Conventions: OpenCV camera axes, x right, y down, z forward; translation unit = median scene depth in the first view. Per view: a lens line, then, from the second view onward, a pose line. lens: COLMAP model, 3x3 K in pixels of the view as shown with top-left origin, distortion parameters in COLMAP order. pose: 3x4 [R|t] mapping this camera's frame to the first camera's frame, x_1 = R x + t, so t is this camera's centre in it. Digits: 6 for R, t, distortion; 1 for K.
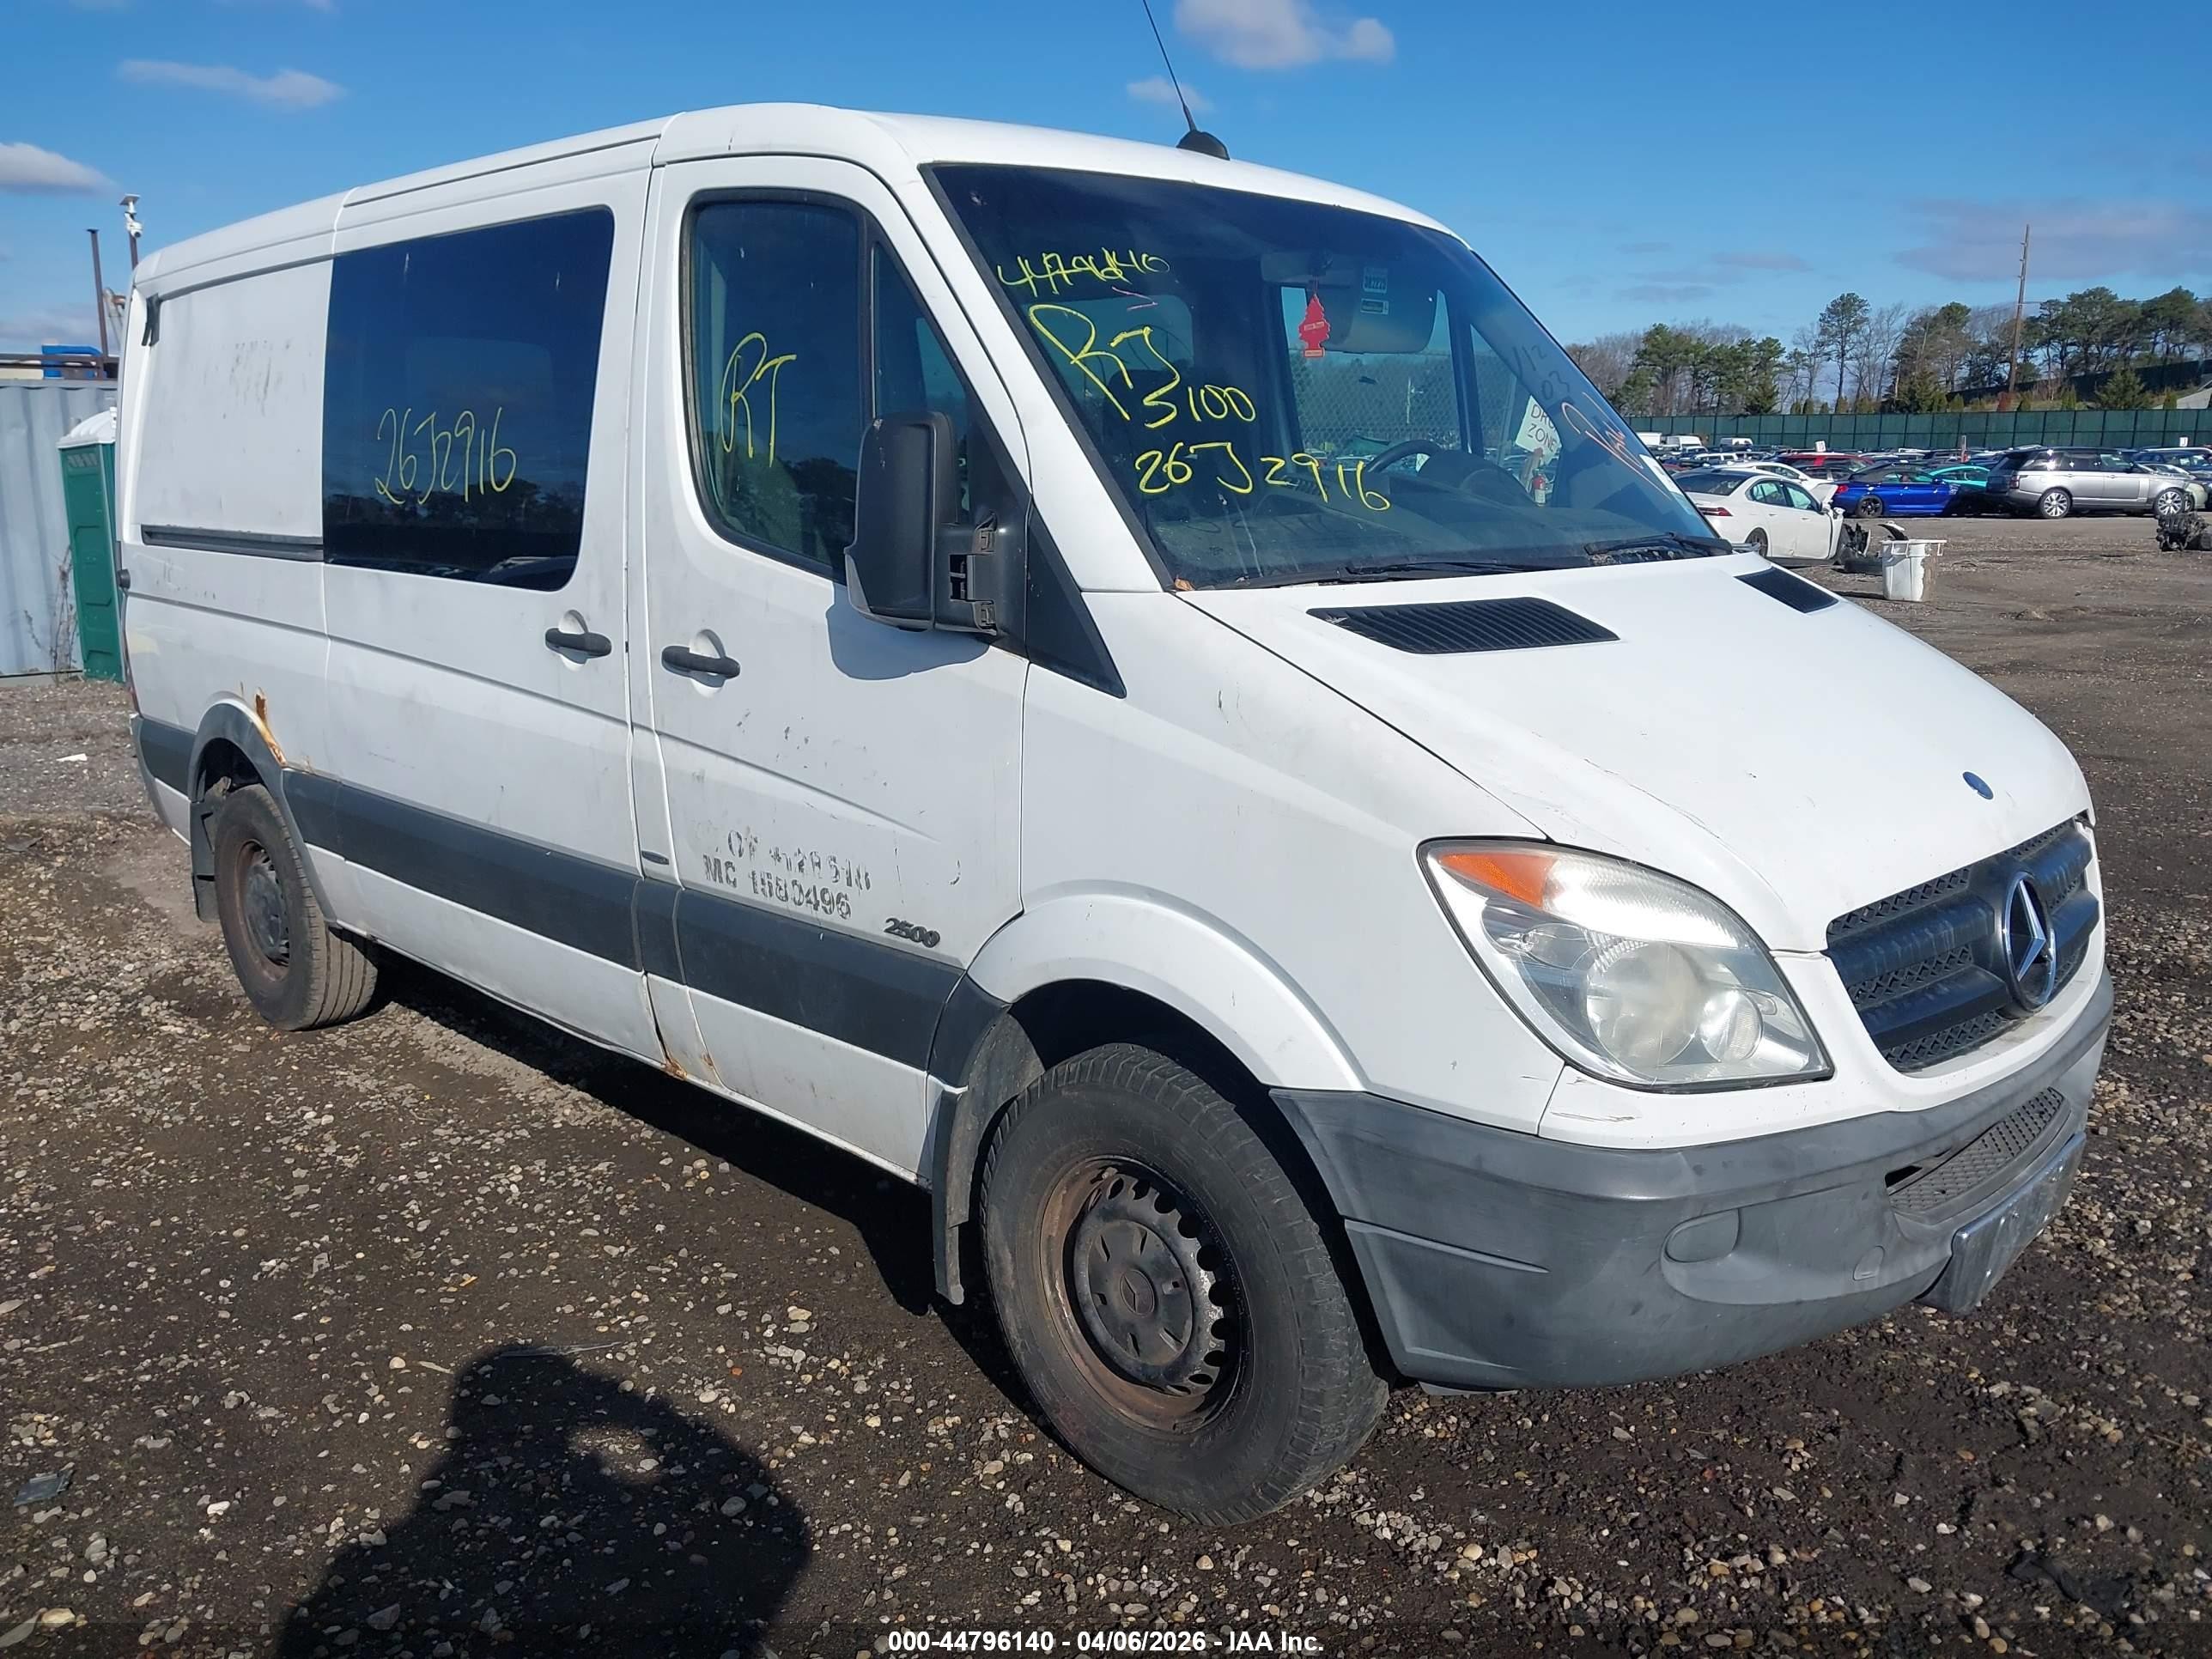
lens RADIAL K [[1661.2, 0, 1111.0], [0, 1661.2, 830.4], [0, 0, 1]] dist [0.010605, -0.009238]
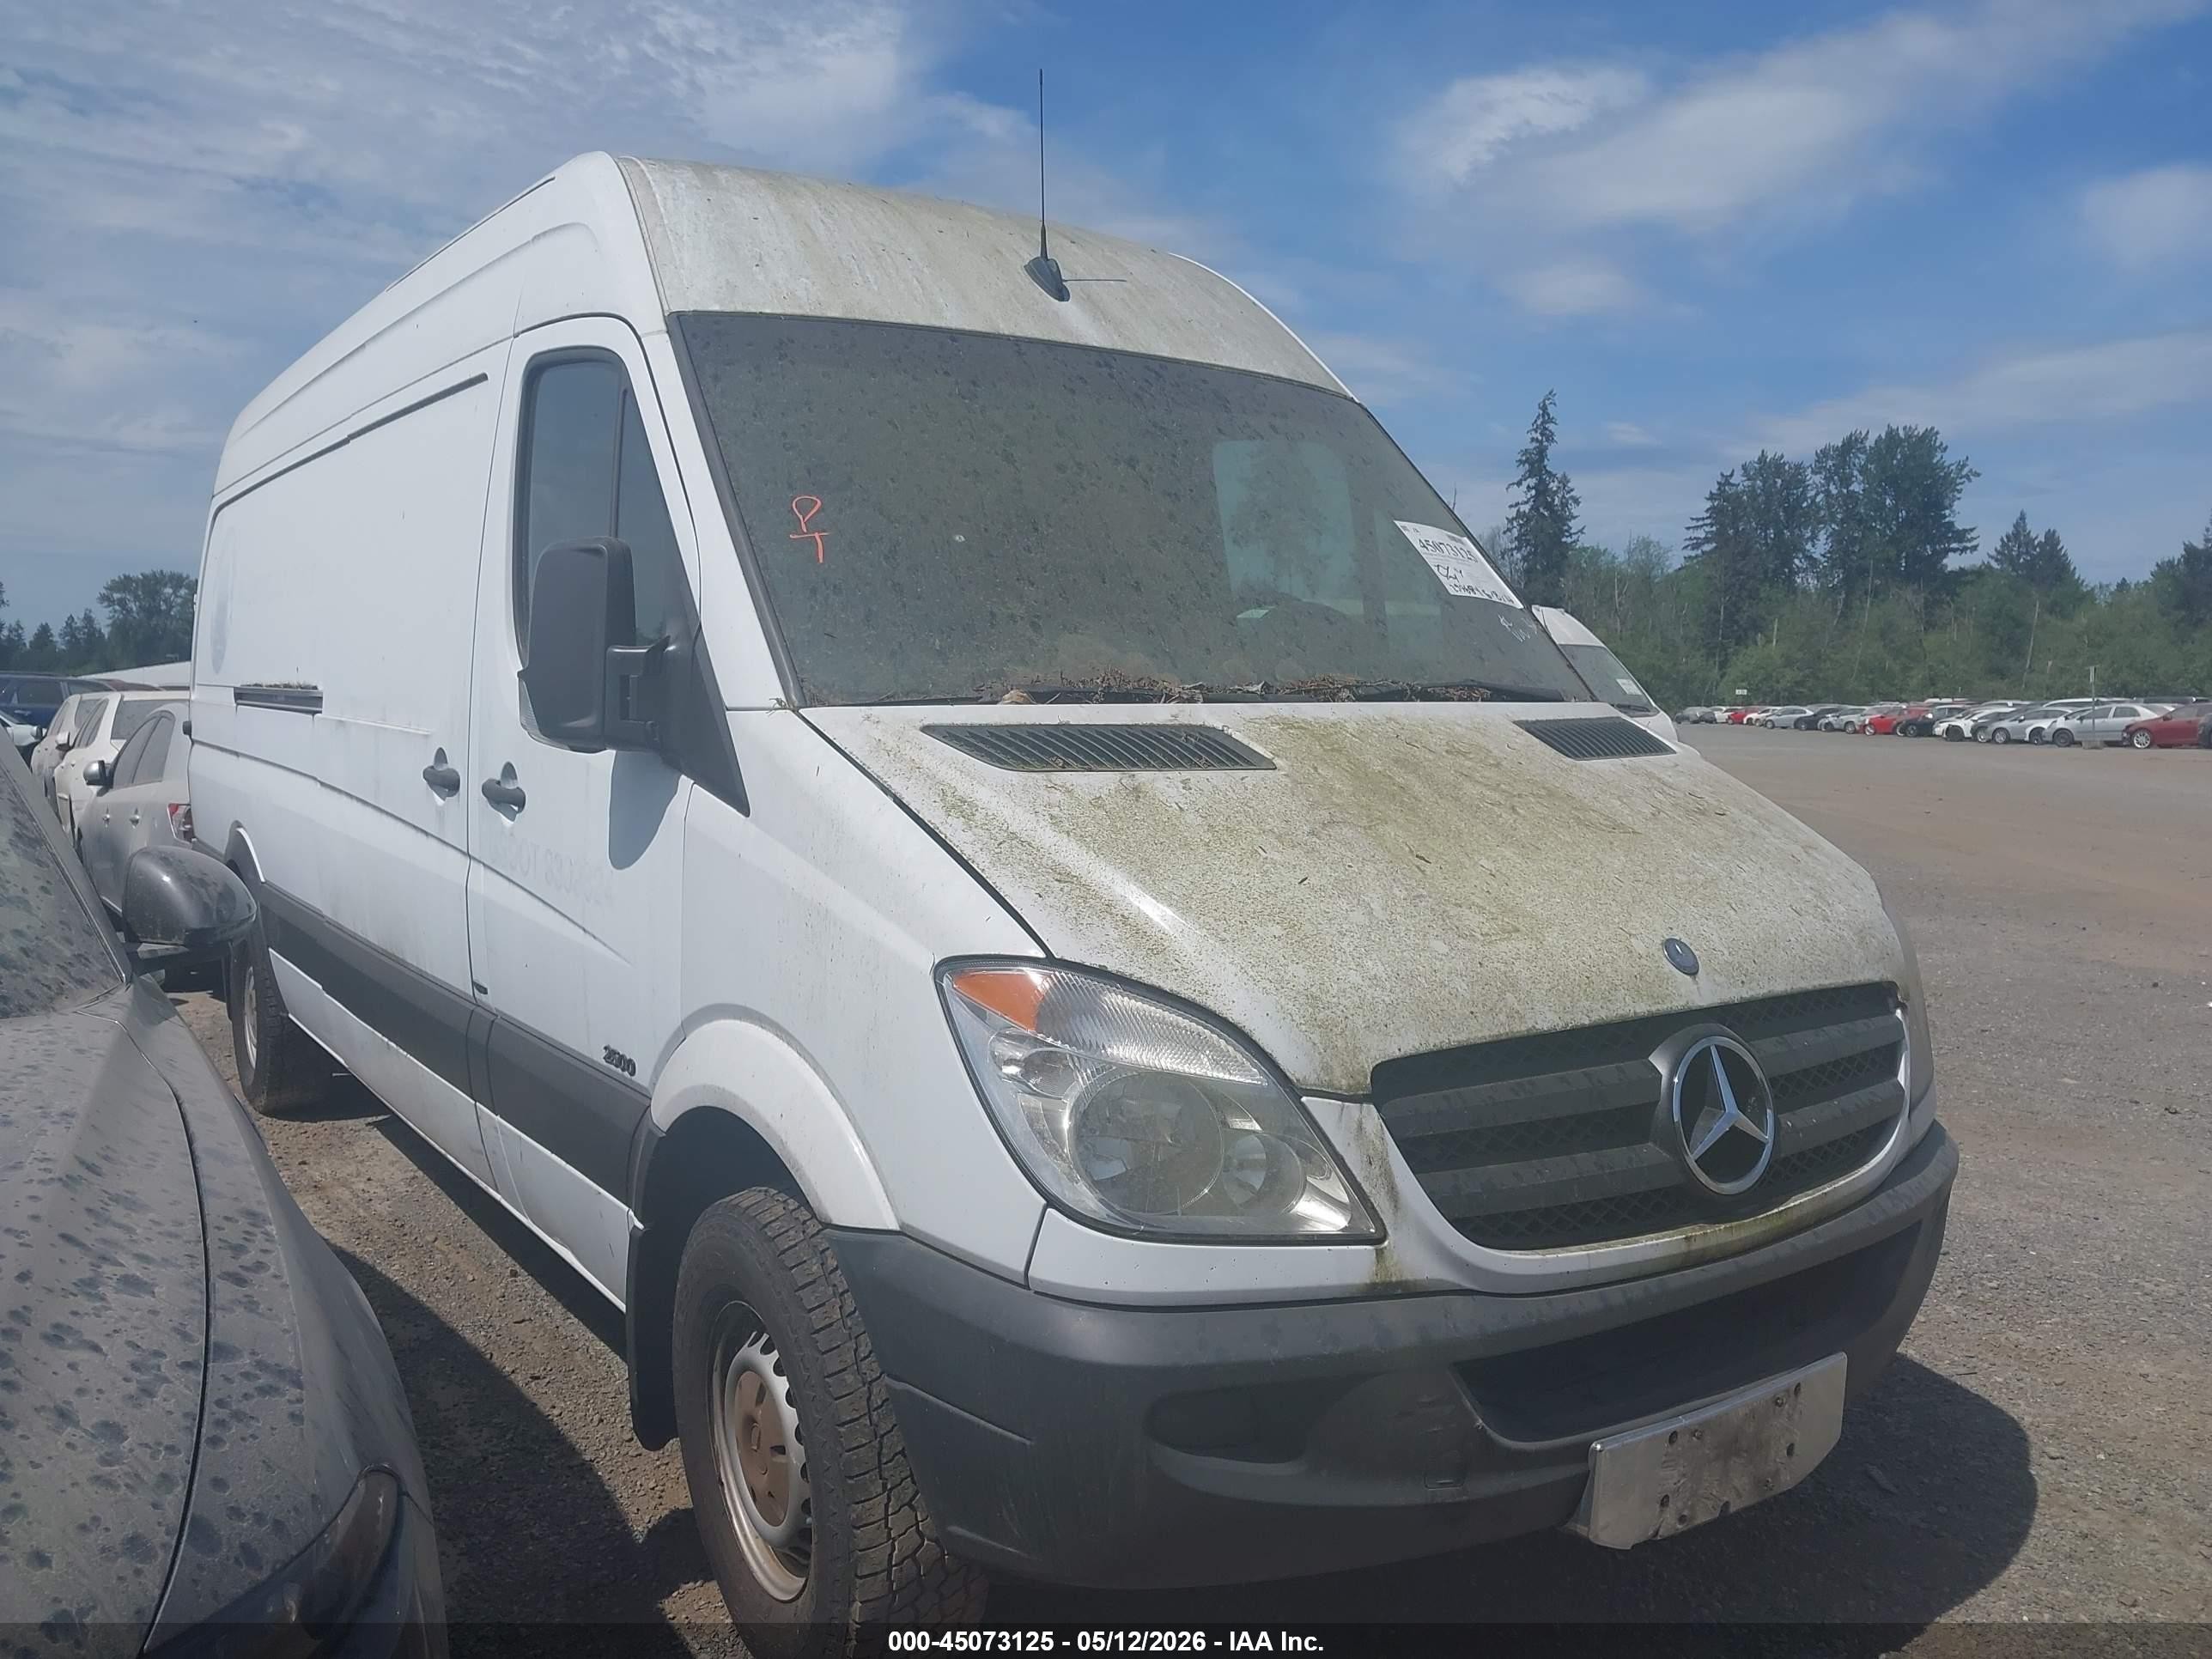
lens RADIAL K [[1661.2, 0, 1120.6], [0, 1661.2, 827.0], [0, 0, 1]] dist [0.010605, -0.009238]
pose [[0.986927, 0.020817, -0.159819, 0.376558], [-0.040298, 0.991999, -0.119642, 0.034959], [0.156050, 0.124518, 0.979869, 0.073893]]
